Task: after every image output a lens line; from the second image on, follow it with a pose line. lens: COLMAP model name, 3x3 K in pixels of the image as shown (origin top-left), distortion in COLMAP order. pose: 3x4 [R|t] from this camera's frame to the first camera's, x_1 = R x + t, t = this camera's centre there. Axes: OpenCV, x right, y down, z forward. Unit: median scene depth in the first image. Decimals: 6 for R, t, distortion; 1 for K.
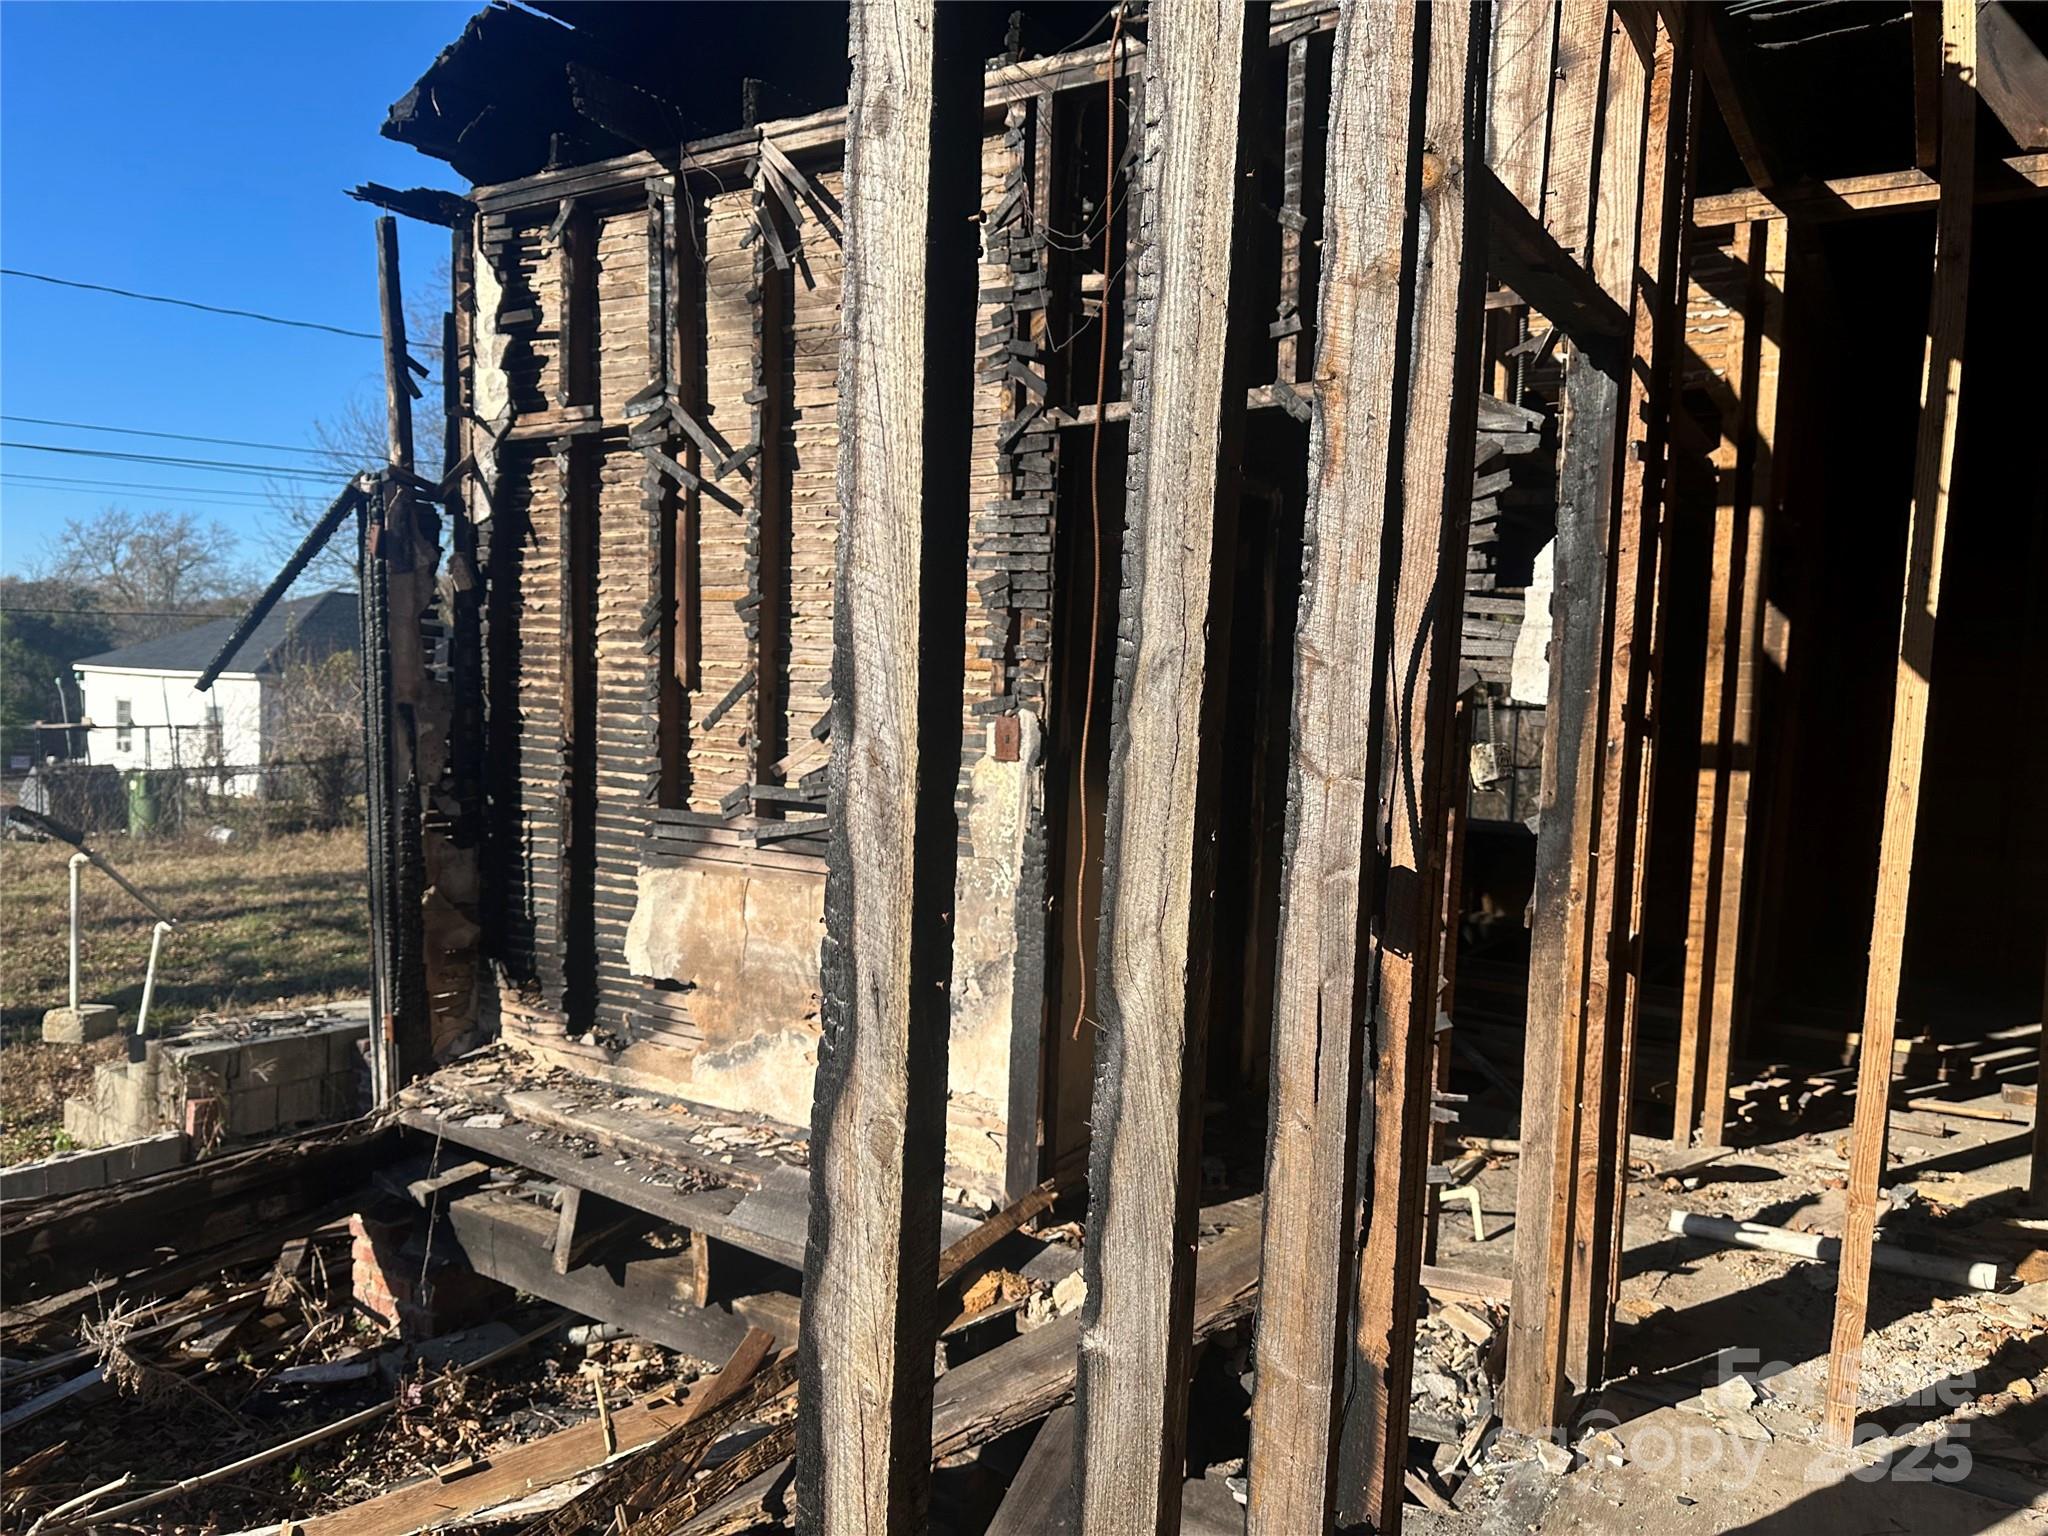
lens RADIAL K [[1432.2, 0, 1003.4], [0, 1432.2, 801.3], [0, 0, 1]] dist [0.042596, -0.041616]
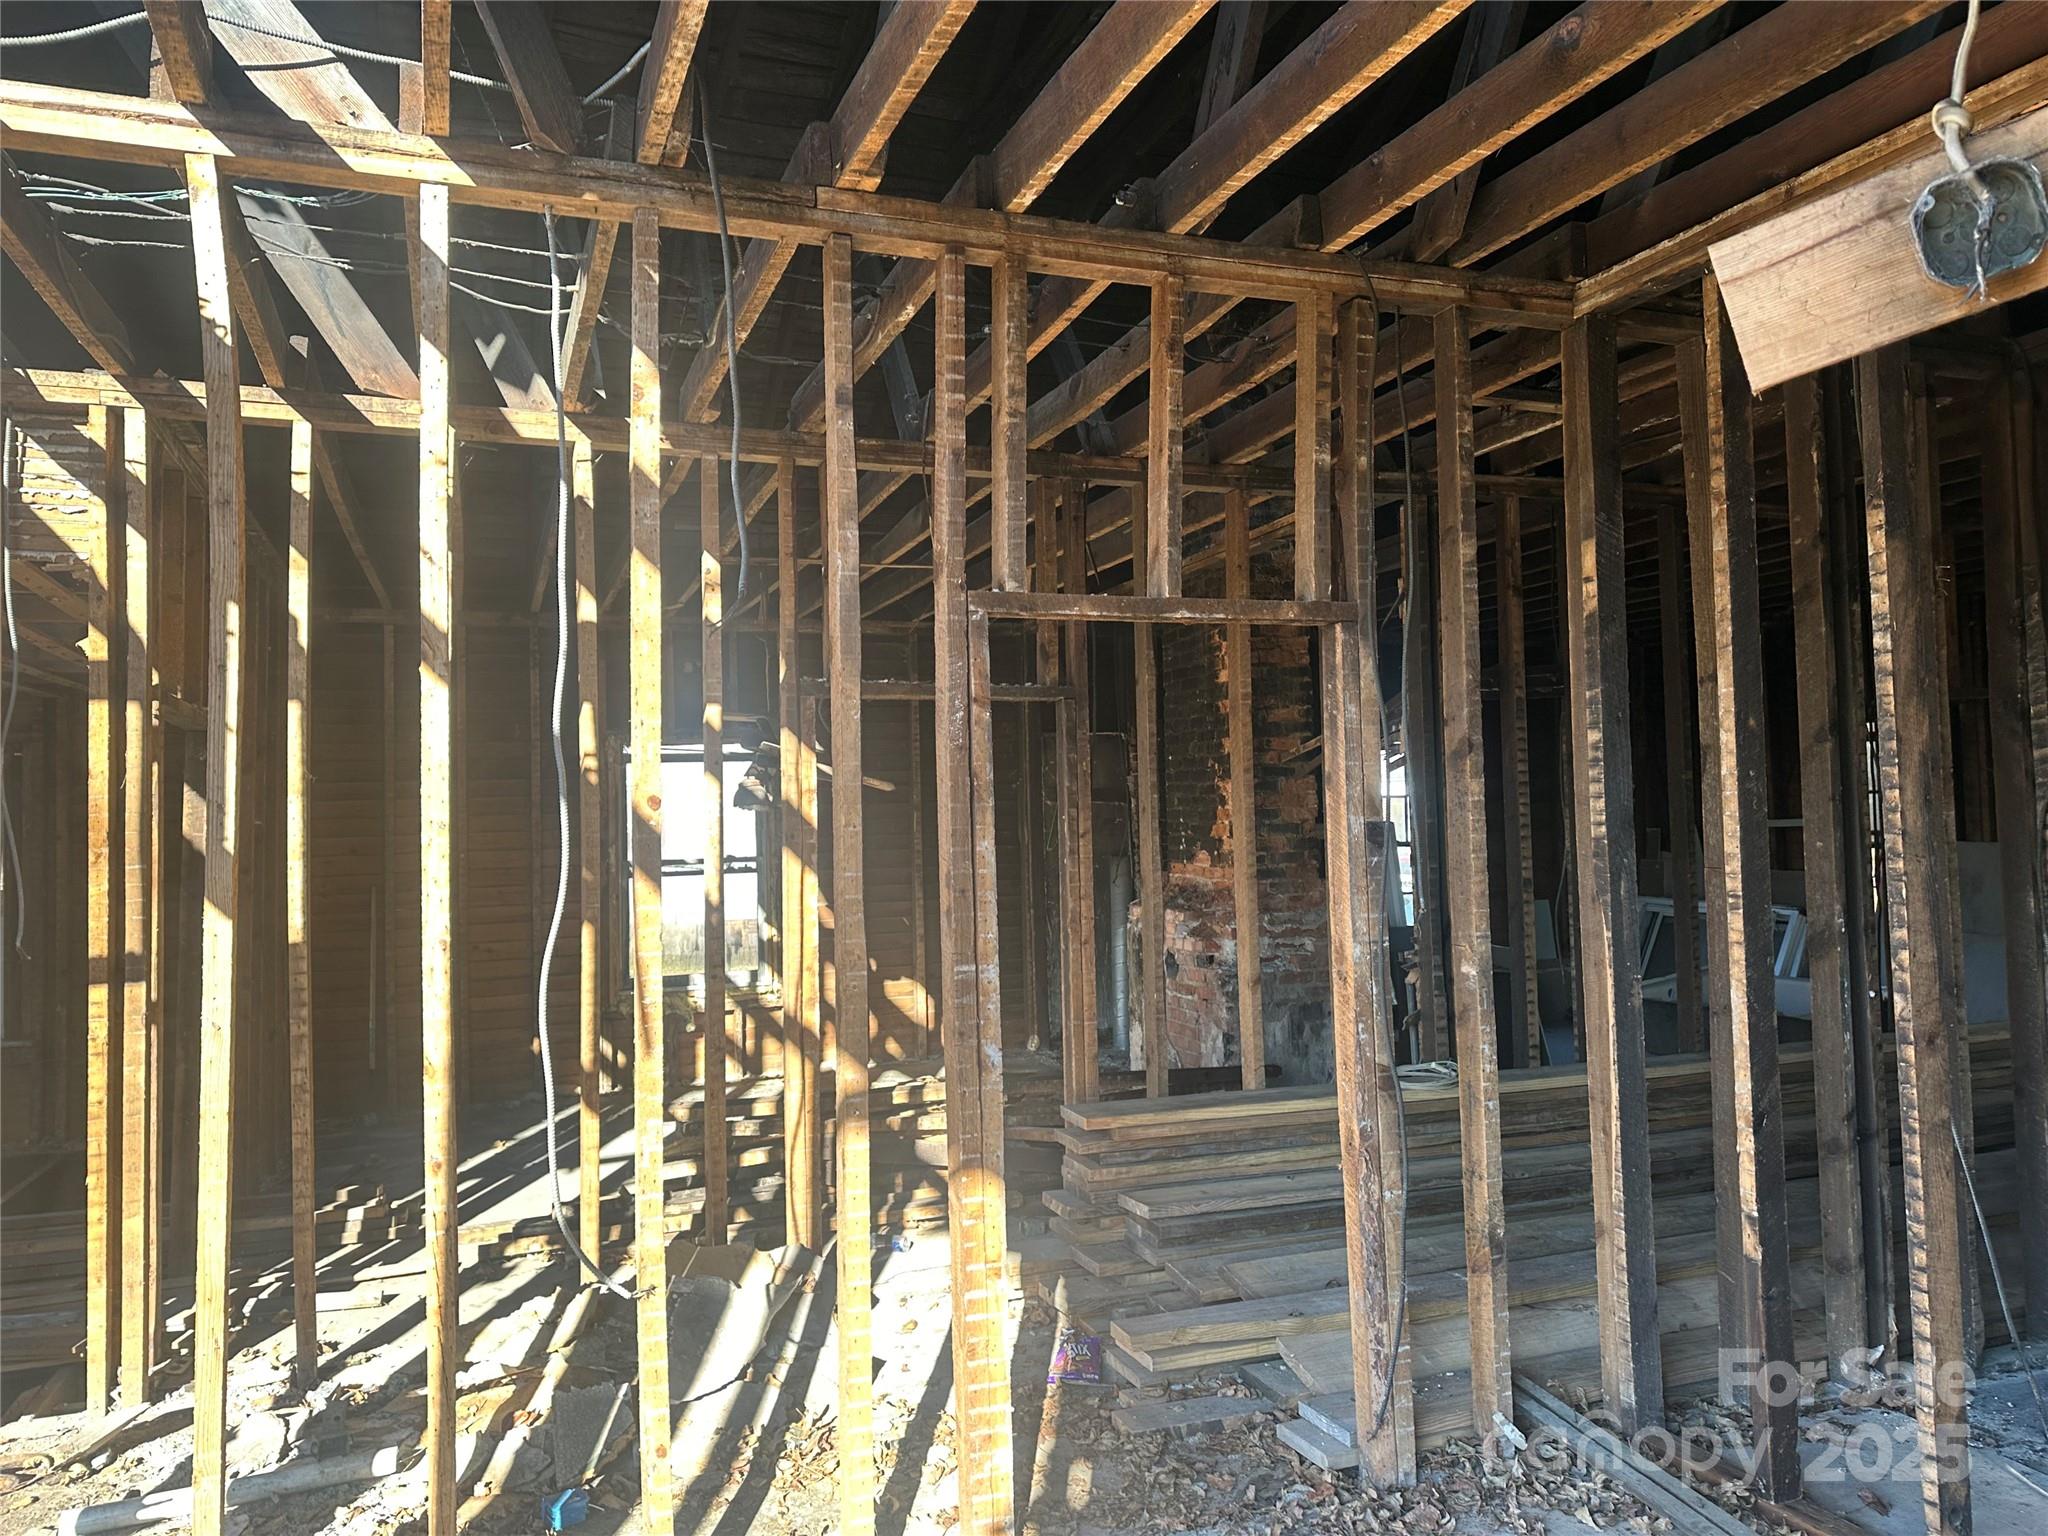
lens RADIAL K [[1432.2, 0, 1023.6], [0, 1432.2, 775.3], [0, 0, 1]] dist [0.042596, -0.041616]
pose [[0.590303, -0.021765, 0.806888, 0.116735], [0.107954, 0.992785, -0.052198, -0.050844], [-0.799930, 0.117919, 0.588394, -0.025393]]
